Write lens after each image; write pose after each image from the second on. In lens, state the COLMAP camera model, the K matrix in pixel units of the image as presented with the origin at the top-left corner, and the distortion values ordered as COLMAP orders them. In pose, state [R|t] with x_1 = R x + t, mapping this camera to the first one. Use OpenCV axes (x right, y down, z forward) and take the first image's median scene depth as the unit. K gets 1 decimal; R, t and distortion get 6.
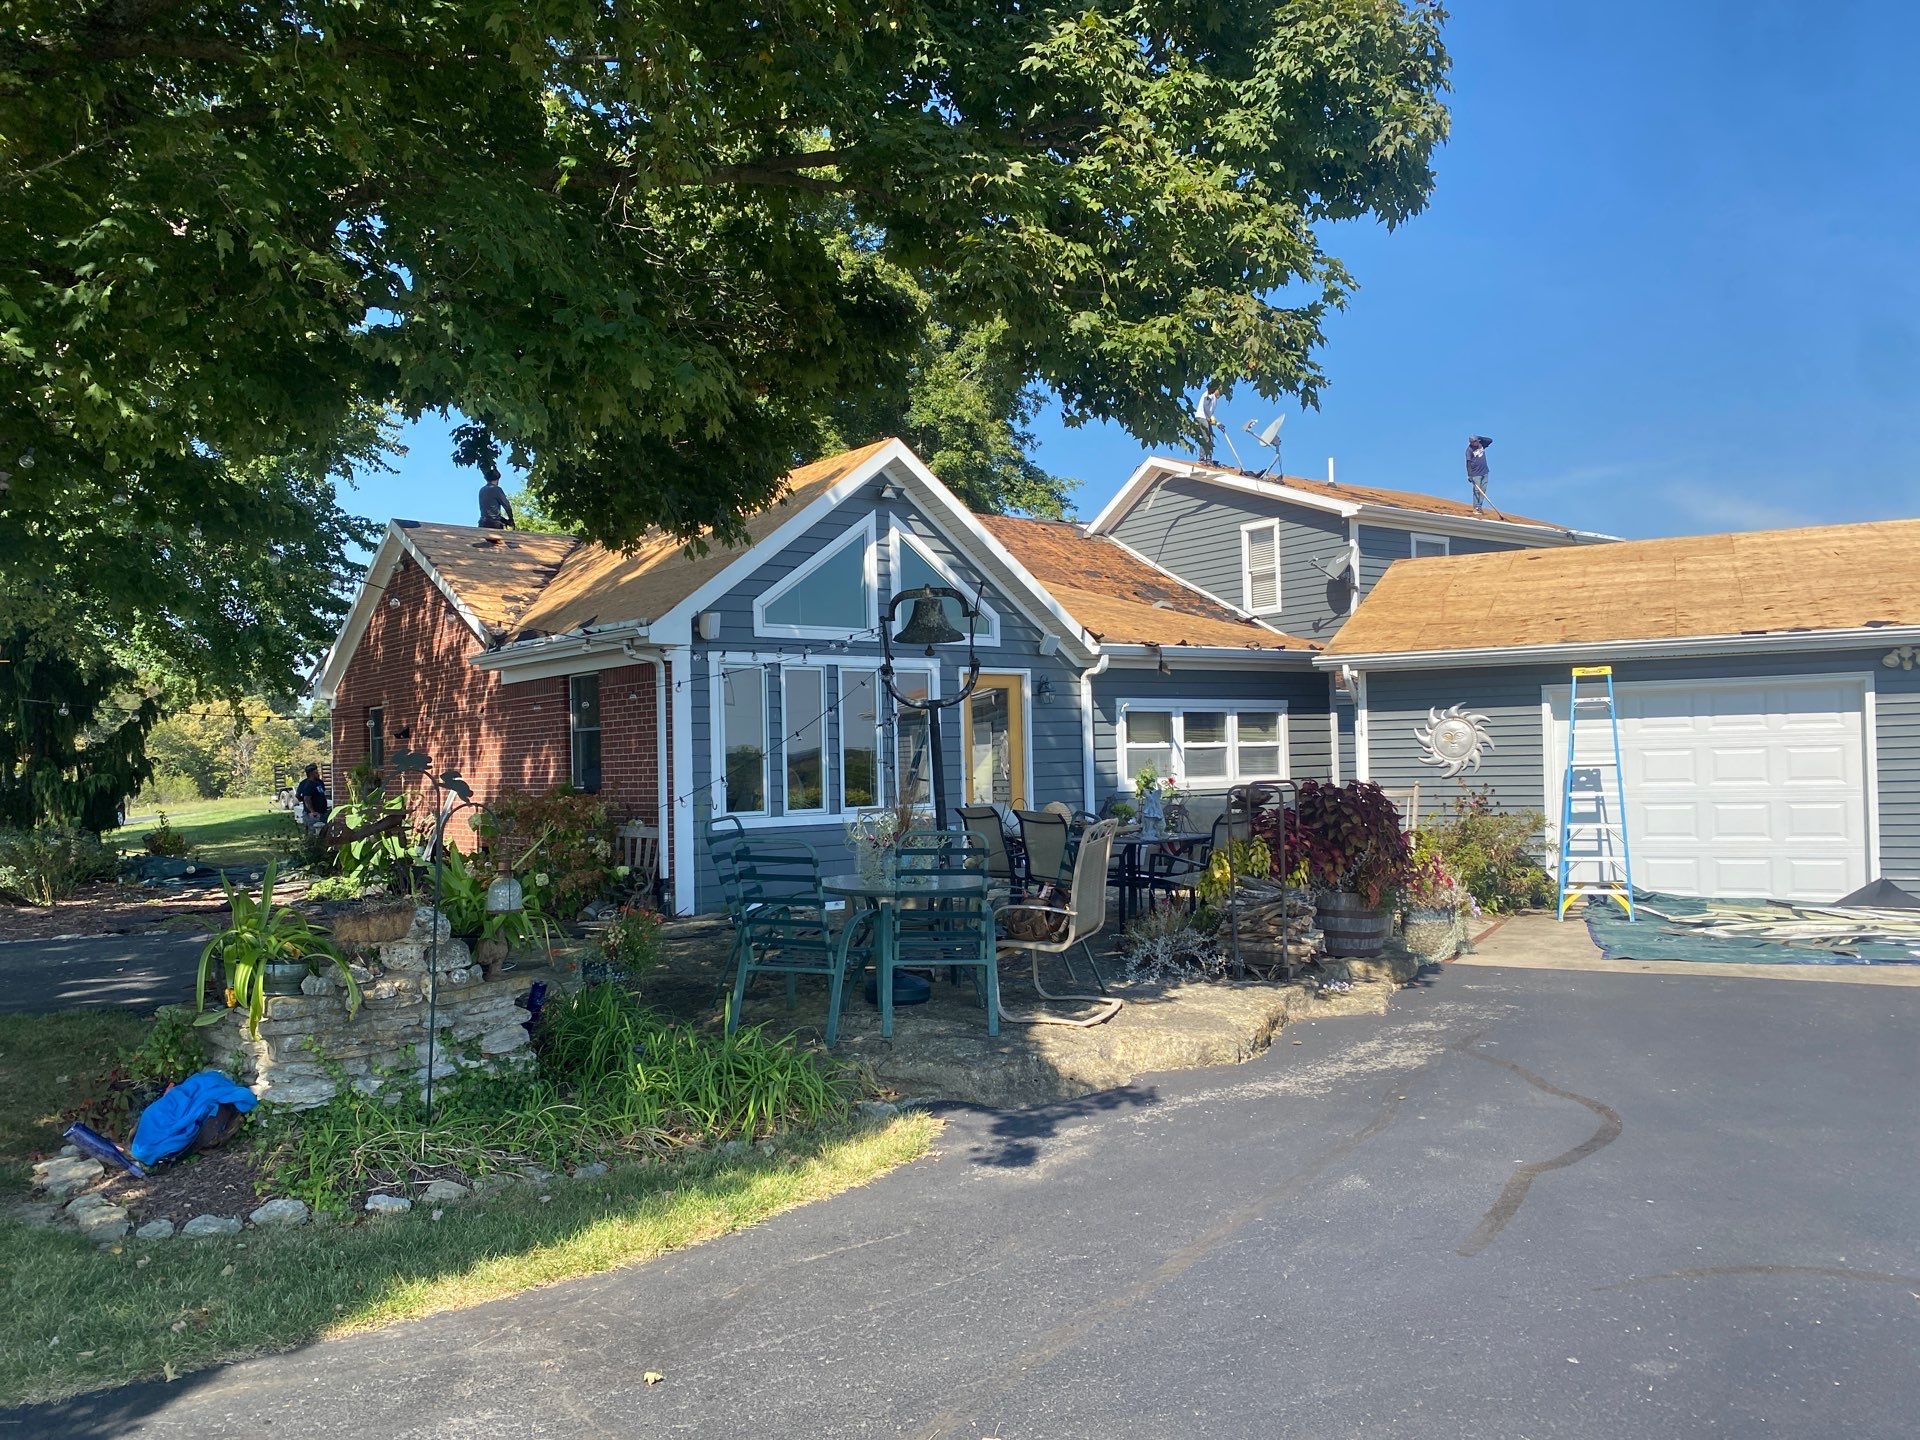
lens RADIAL K [[1534.5, 0, 960.0], [0, 1534.5, 720.0], [0, 0, 1]] dist [0.030395, -0.006270]
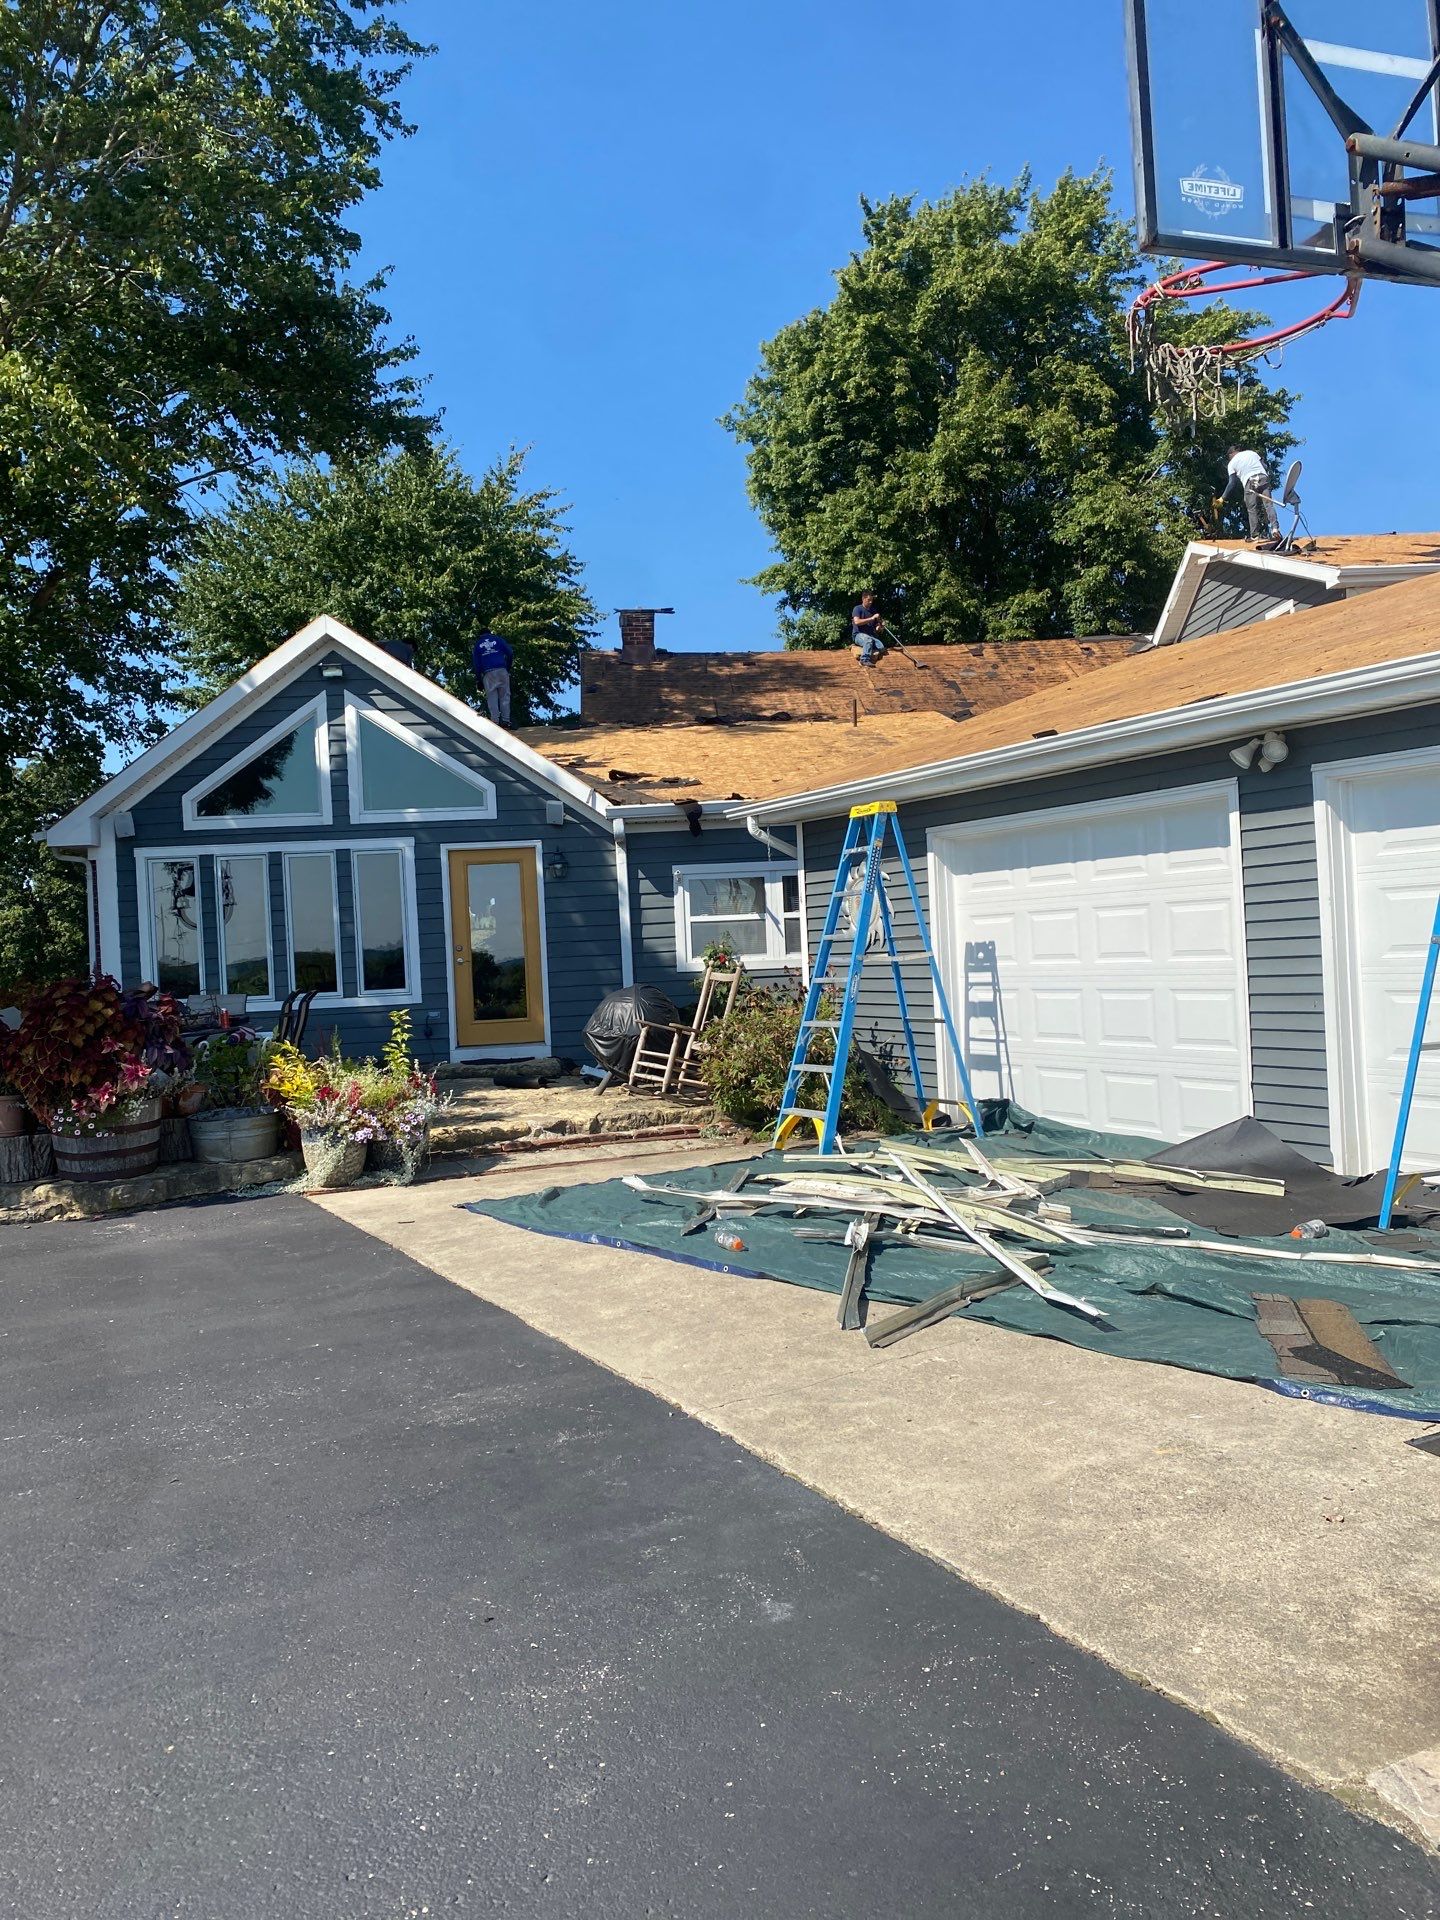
lens RADIAL K [[1534.5, 0, 720.0], [0, 1534.5, 960.0], [0, 0, 1]] dist [0.030395, -0.006270]
pose [[0.800643, -0.010532, -0.599049, 0.734289], [0.043165, 0.998261, 0.040140, 0.006320], [0.597584, -0.057996, 0.799706, 0.355788]]
